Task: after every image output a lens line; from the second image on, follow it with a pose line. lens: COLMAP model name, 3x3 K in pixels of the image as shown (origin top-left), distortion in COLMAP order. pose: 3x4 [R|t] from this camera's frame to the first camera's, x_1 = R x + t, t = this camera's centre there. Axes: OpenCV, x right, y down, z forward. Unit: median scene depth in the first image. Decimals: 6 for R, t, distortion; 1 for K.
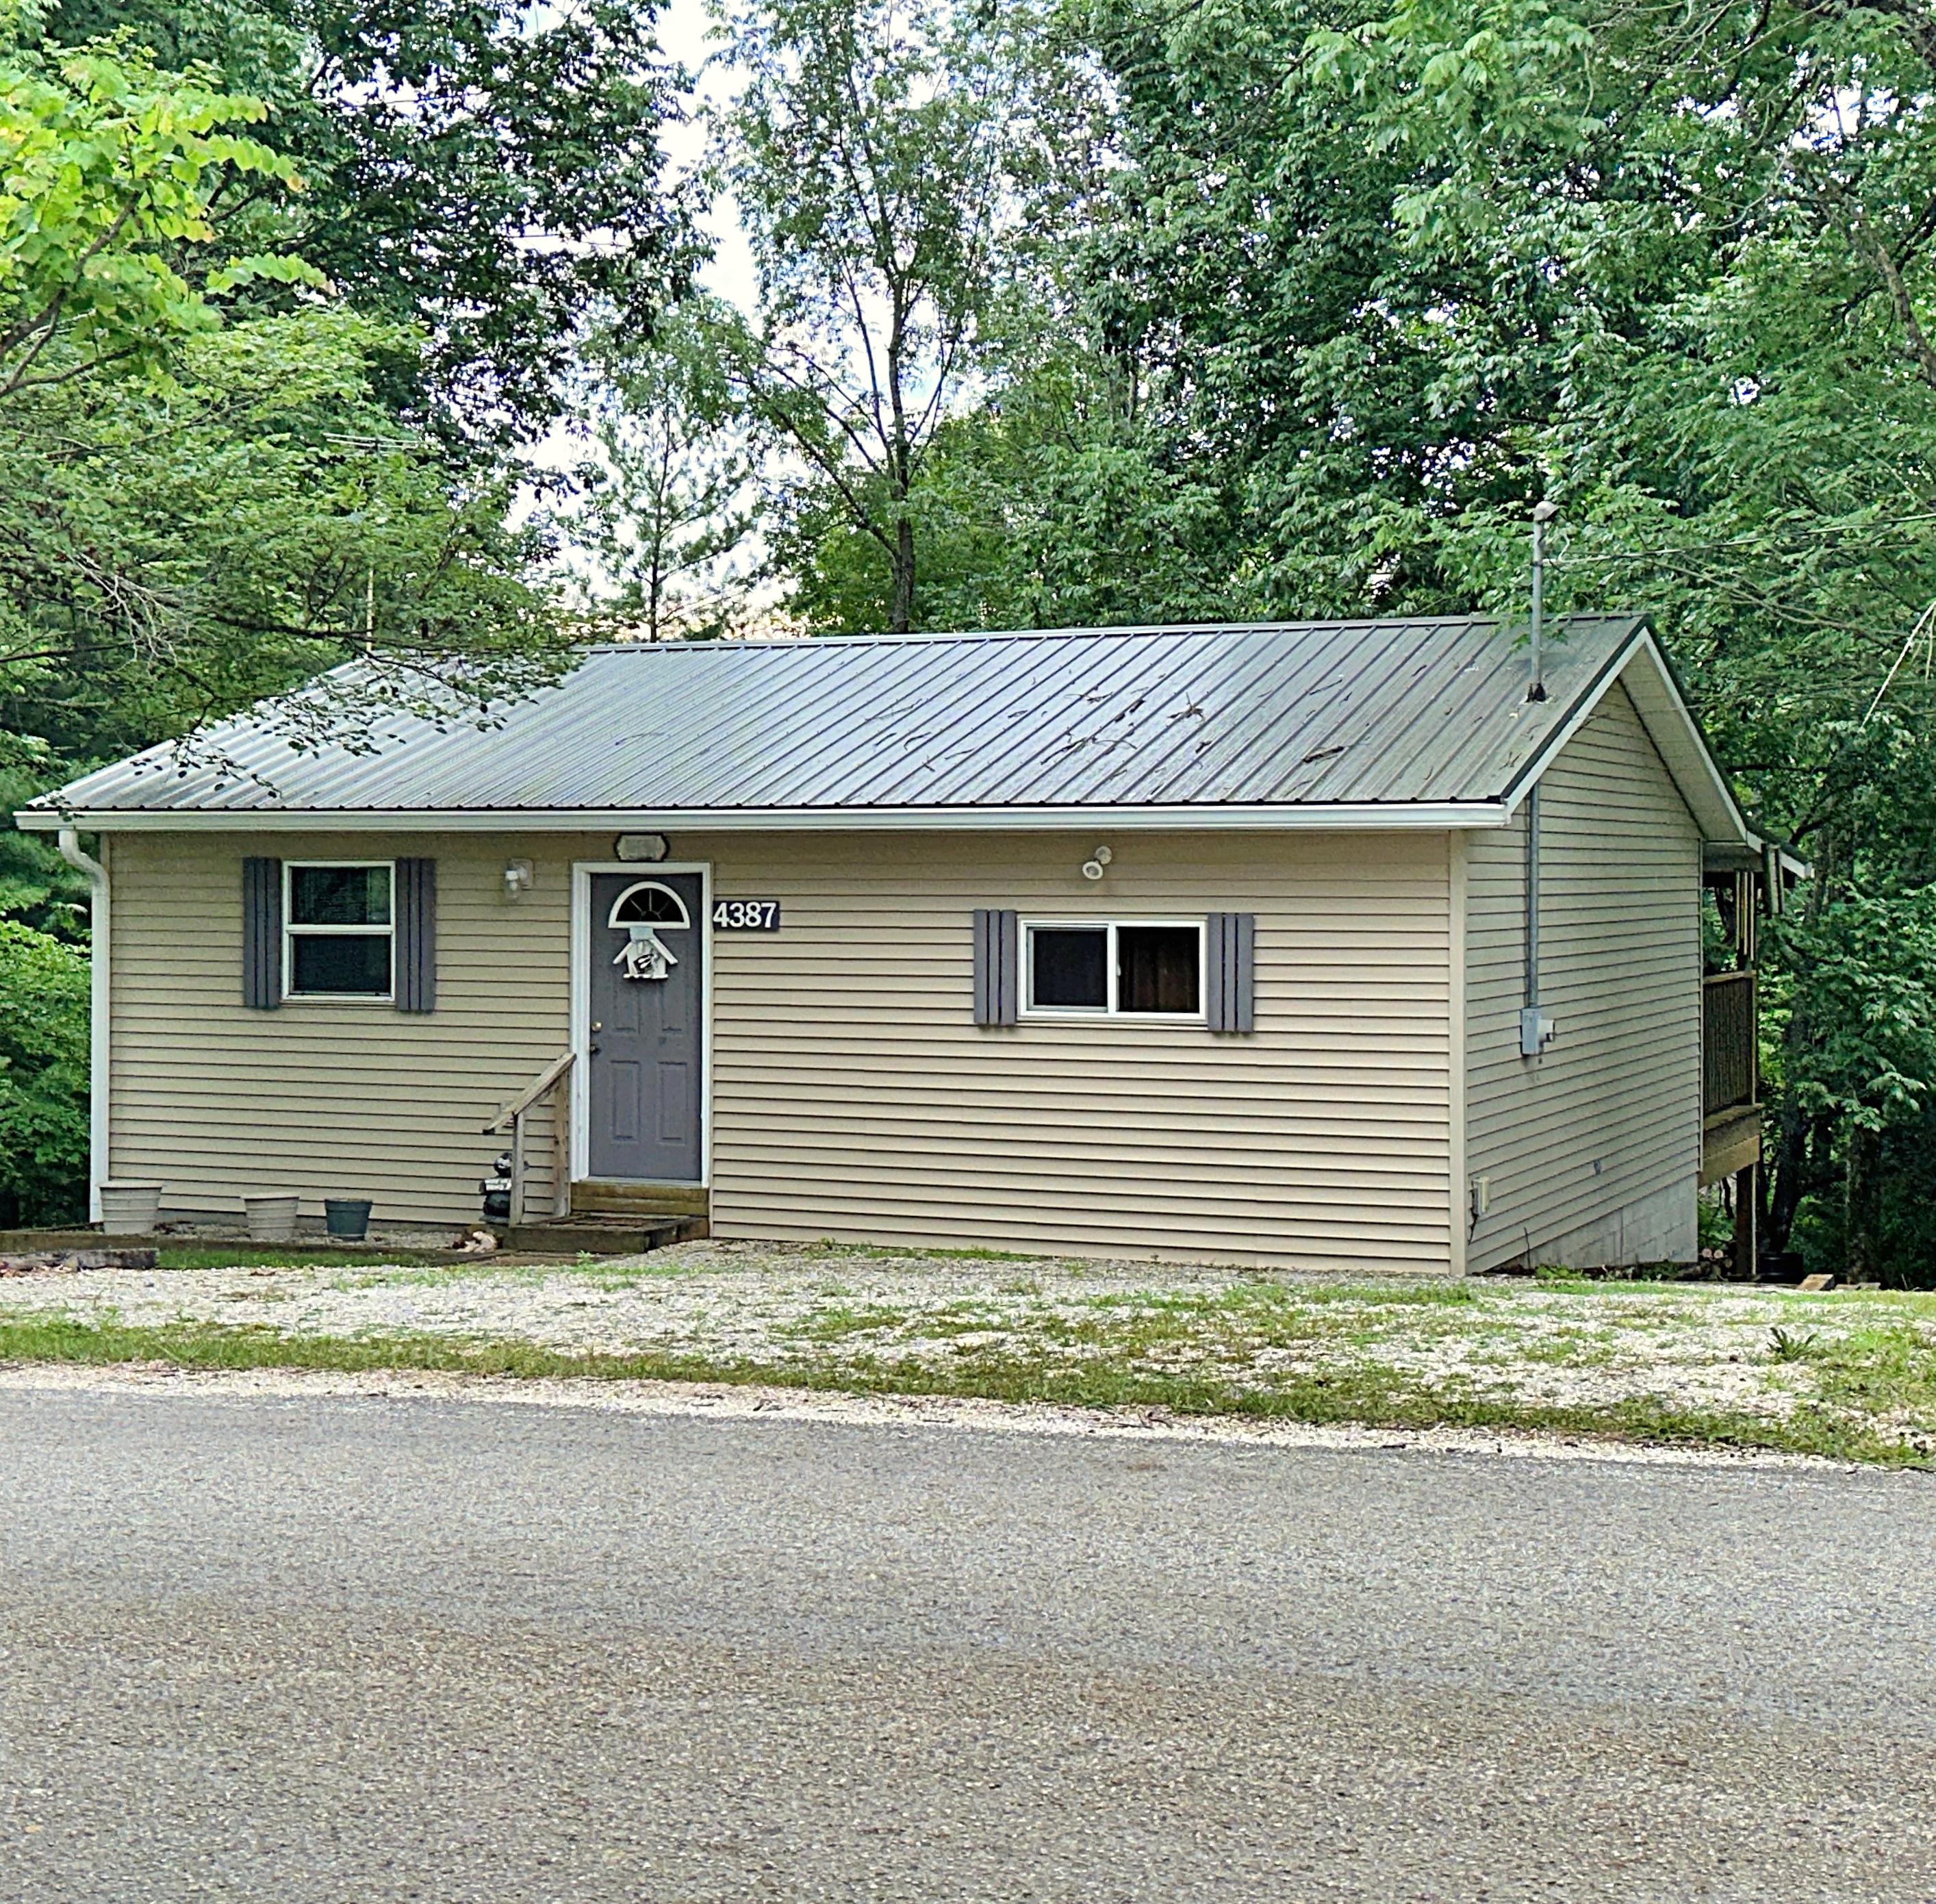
lens RADIAL K [[3043.2, 0, 968.0], [0, 3043.2, 952.0], [0, 0, 1]] dist [0.175122, -0.027656]
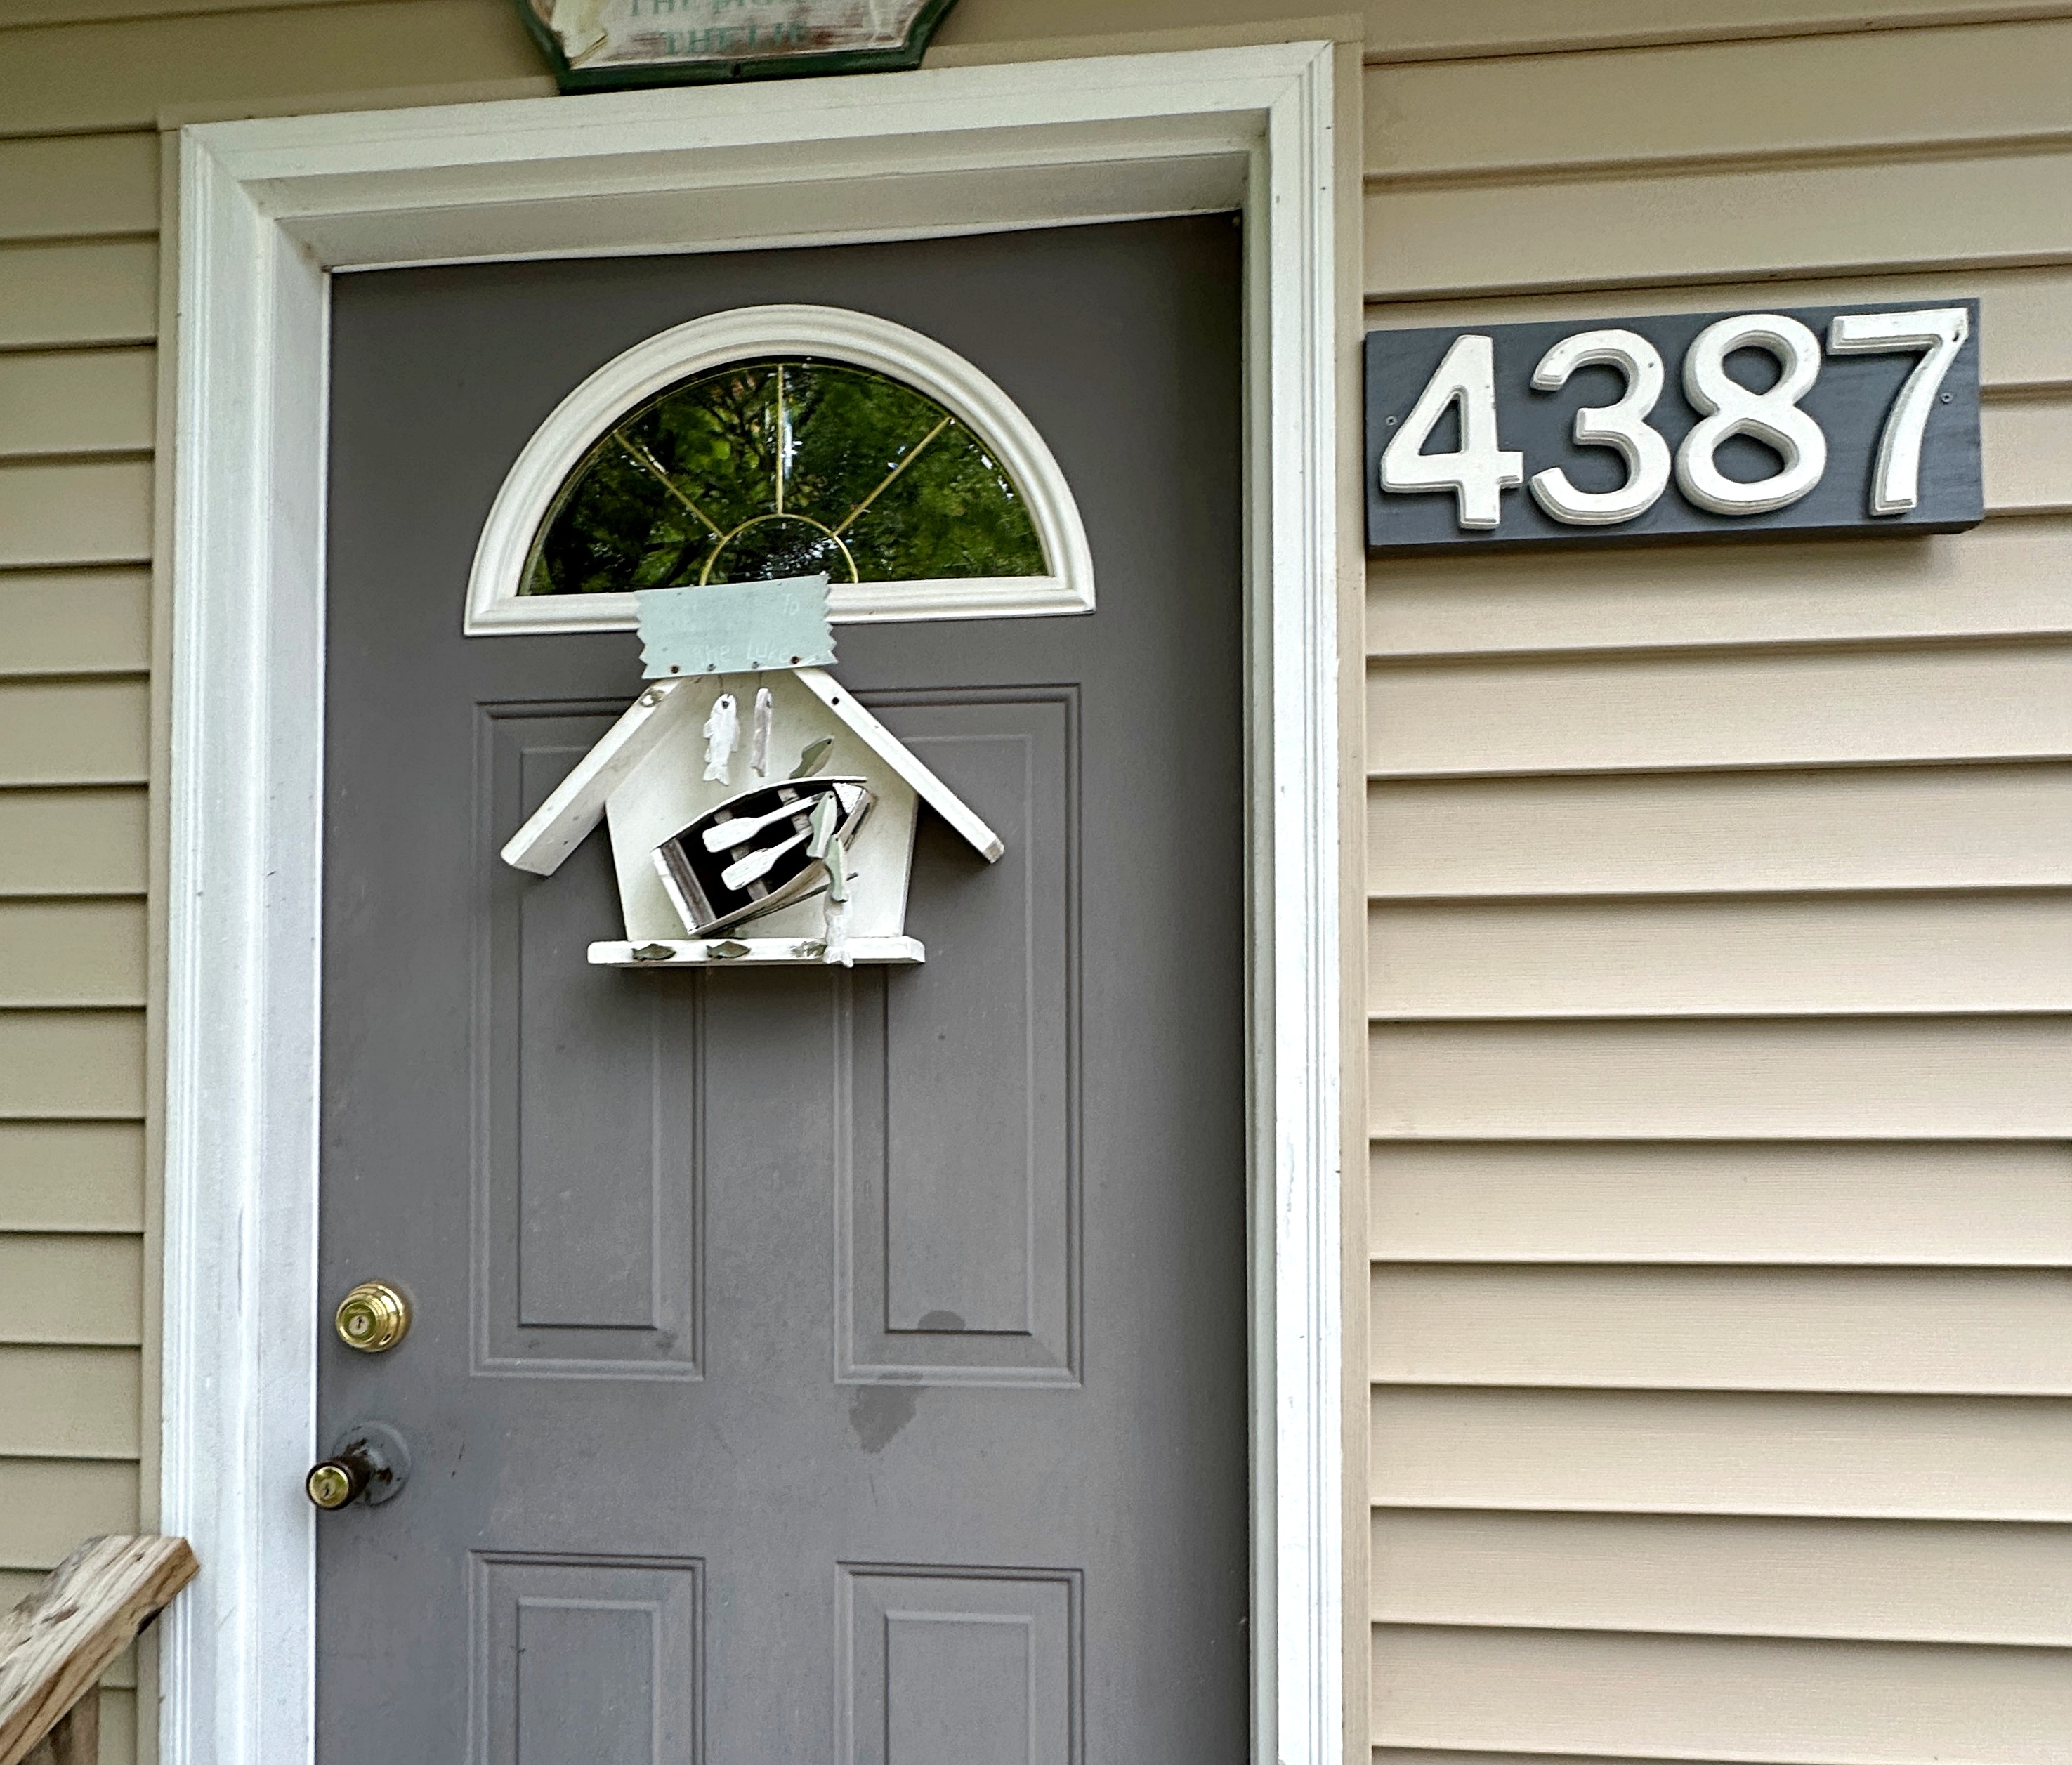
lens RADIAL K [[1133.6, 0, 1036.0], [0, 1133.6, 1069.7], [0, 0, 1]] dist [-0.001389, -0.000710]
pose [[0.945522, 0.000518, 0.325557, -0.111681], [0.010530, 0.999427, -0.032172, 0.015177], [-0.325387, 0.033848, 0.944975, 0.957763]]
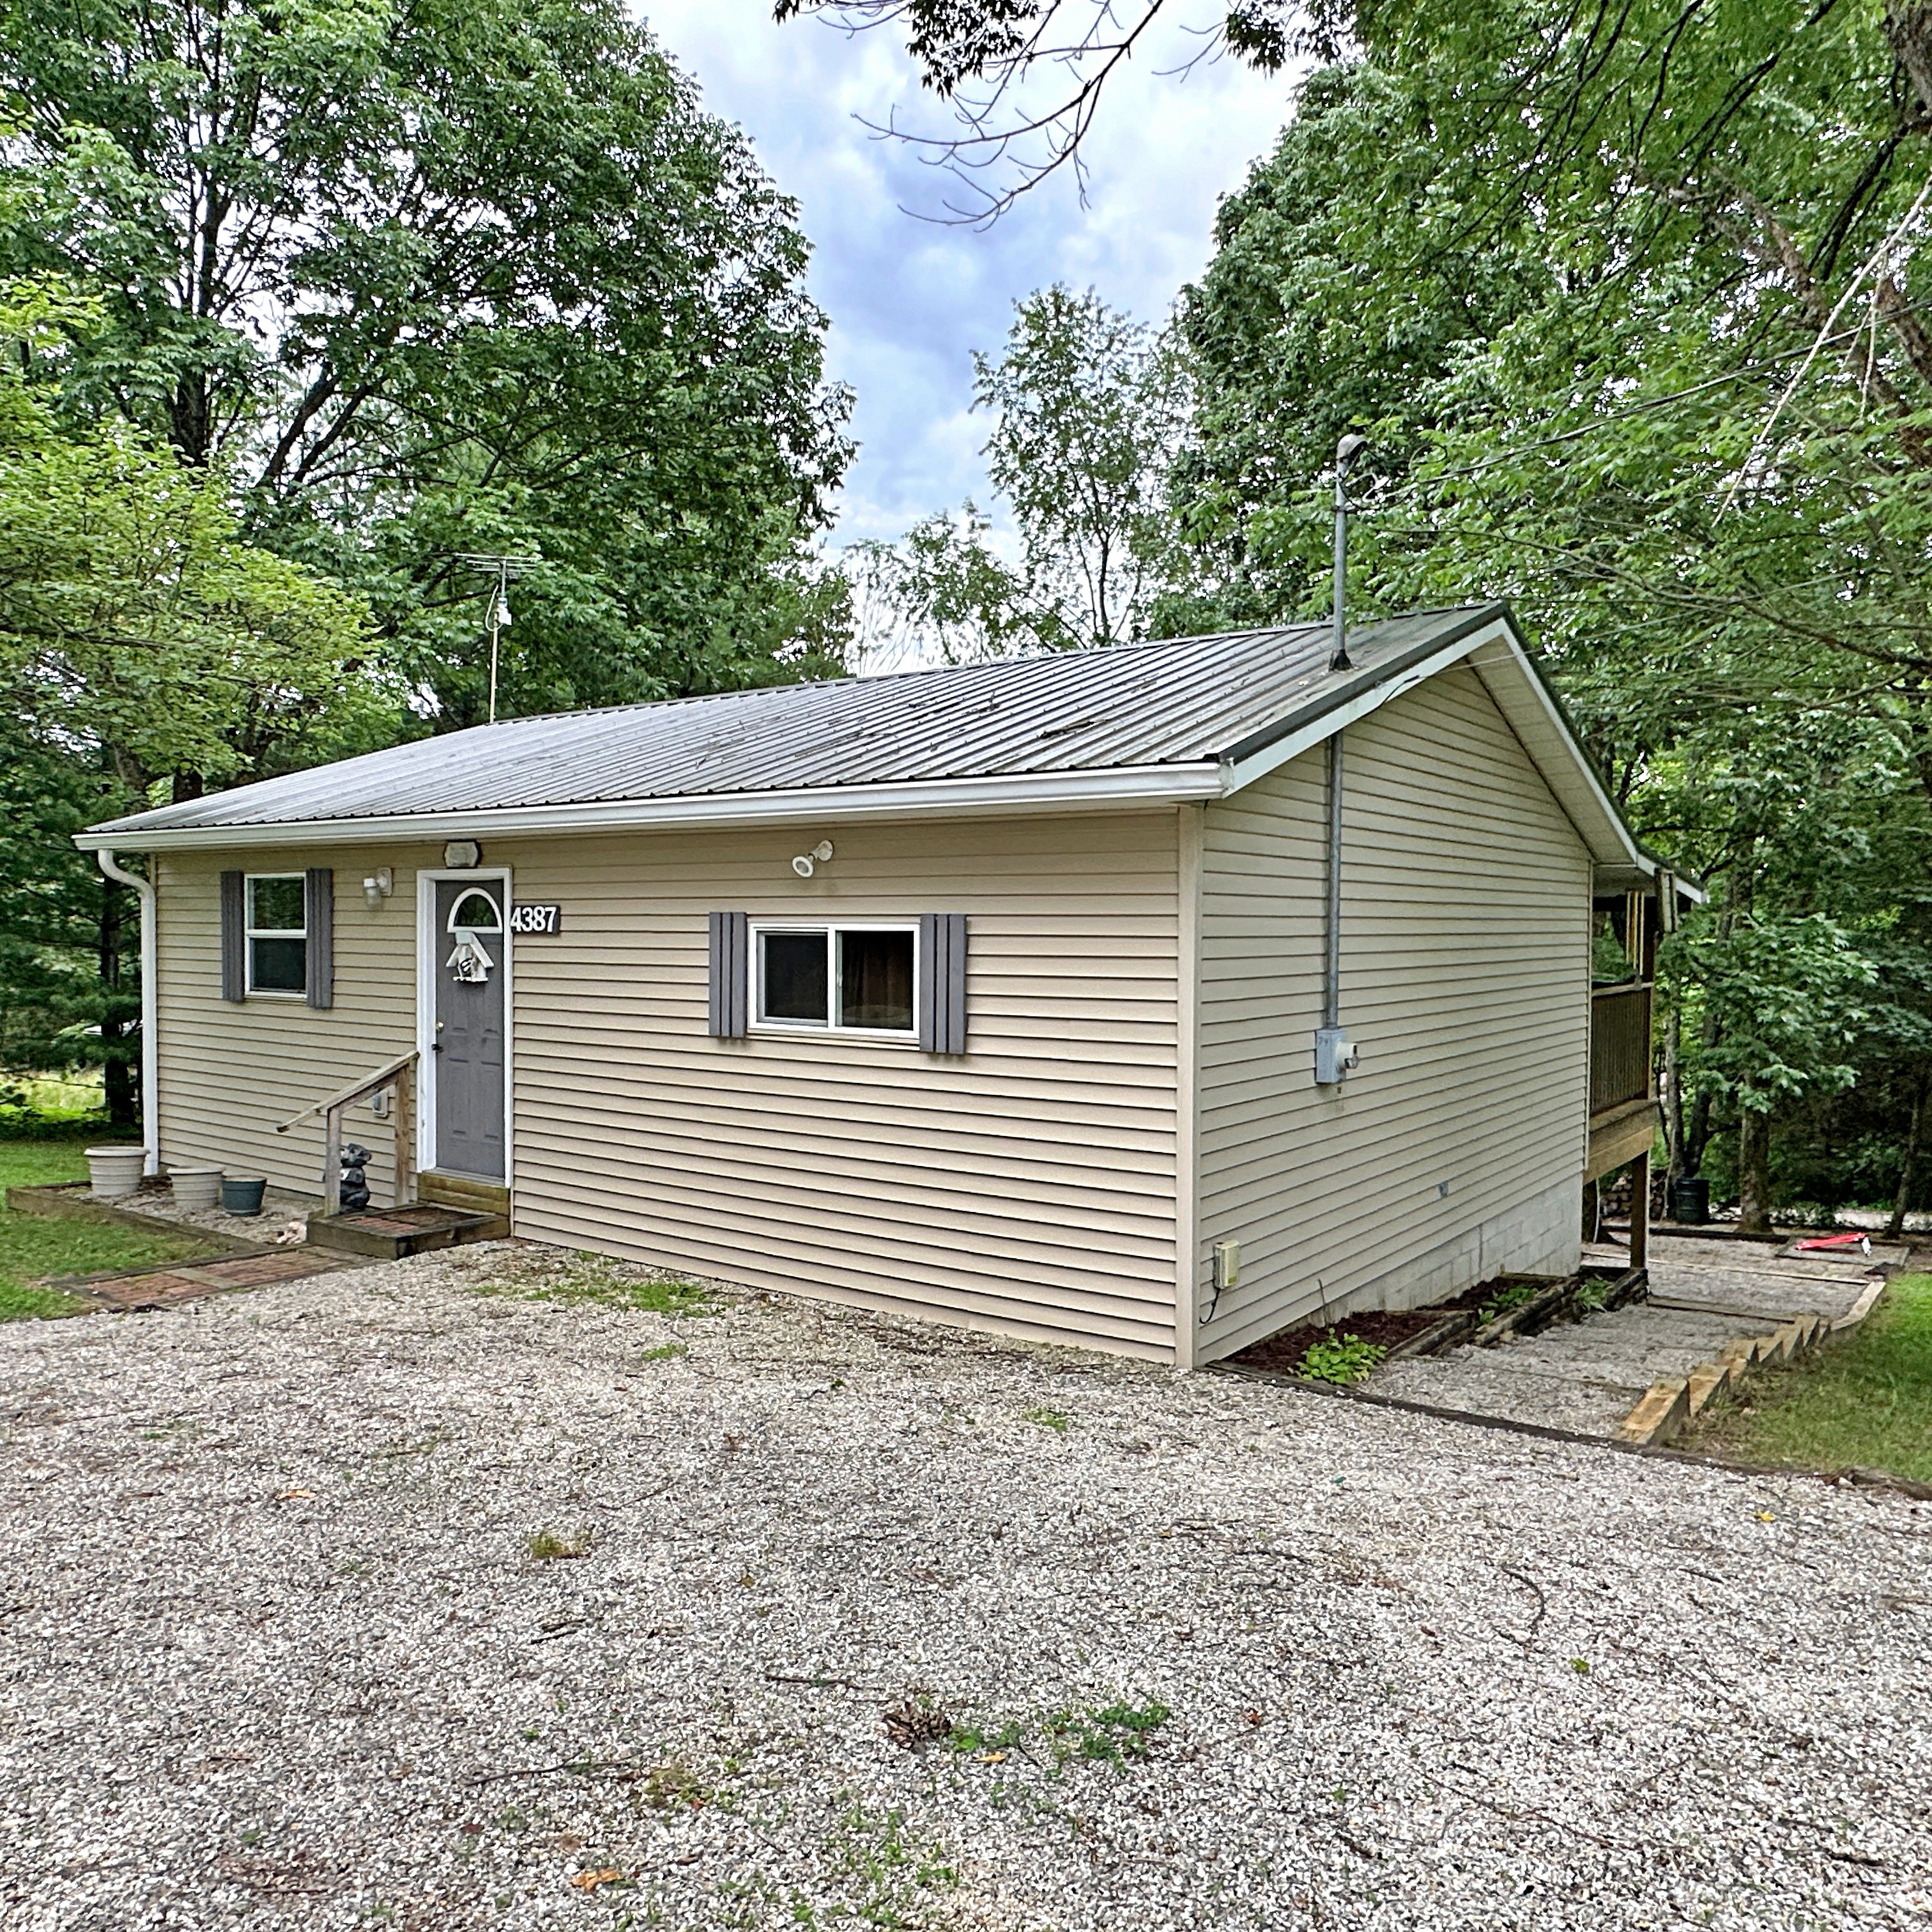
lens RADIAL K [[1470.4, 0, 956.9], [0, 1470.4, 988.3], [0, 0, 1]] dist [-0.000353, 0.003895]
pose [[0.975679, 0.013202, -0.218807, 0.166657], [-0.009253, 0.999776, 0.019060, 0.000029], [0.219010, -0.016572, 0.975582, 0.554830]]
